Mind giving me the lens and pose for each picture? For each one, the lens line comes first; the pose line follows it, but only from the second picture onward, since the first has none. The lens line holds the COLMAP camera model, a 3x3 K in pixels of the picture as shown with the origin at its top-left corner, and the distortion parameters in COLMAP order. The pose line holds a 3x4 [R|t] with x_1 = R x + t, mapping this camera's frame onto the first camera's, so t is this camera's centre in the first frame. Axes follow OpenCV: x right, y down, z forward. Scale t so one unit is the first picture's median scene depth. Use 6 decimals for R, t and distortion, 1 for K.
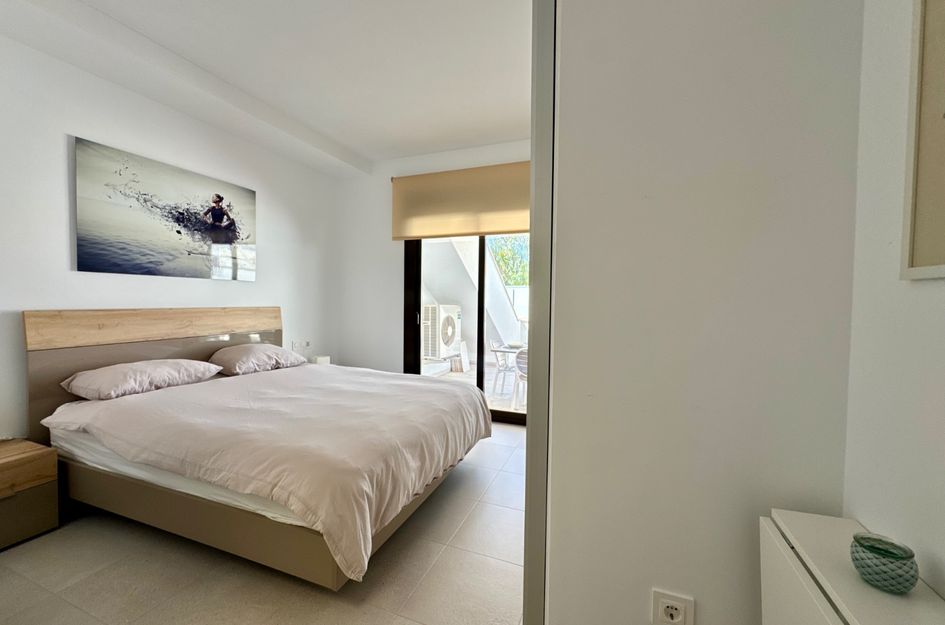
lens RADIAL K [[376.8, 0, 472.0], [0, 376.8, 312.1], [0, 0, 1]] dist [-0.003503, 0.000446]
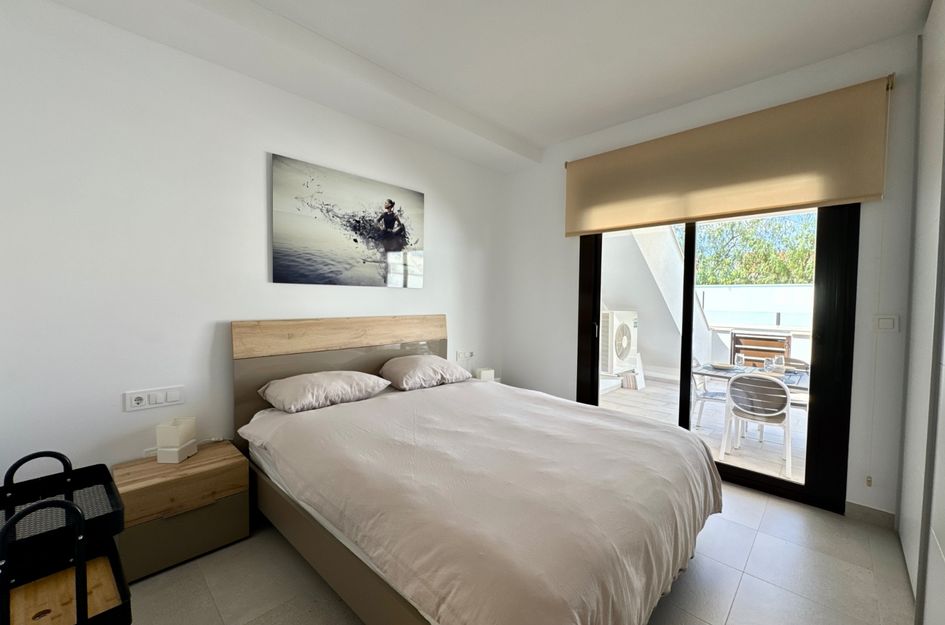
lens RADIAL K [[376.8, 0, 472.3], [0, 376.8, 312.4], [0, 0, 1]] dist [-0.003503, 0.000446]
pose [[0.923610, 0.011639, -0.383157, -0.128906], [-0.011945, 0.999927, 0.001581, -0.032709], [0.383148, 0.003117, 0.923682, 0.229967]]
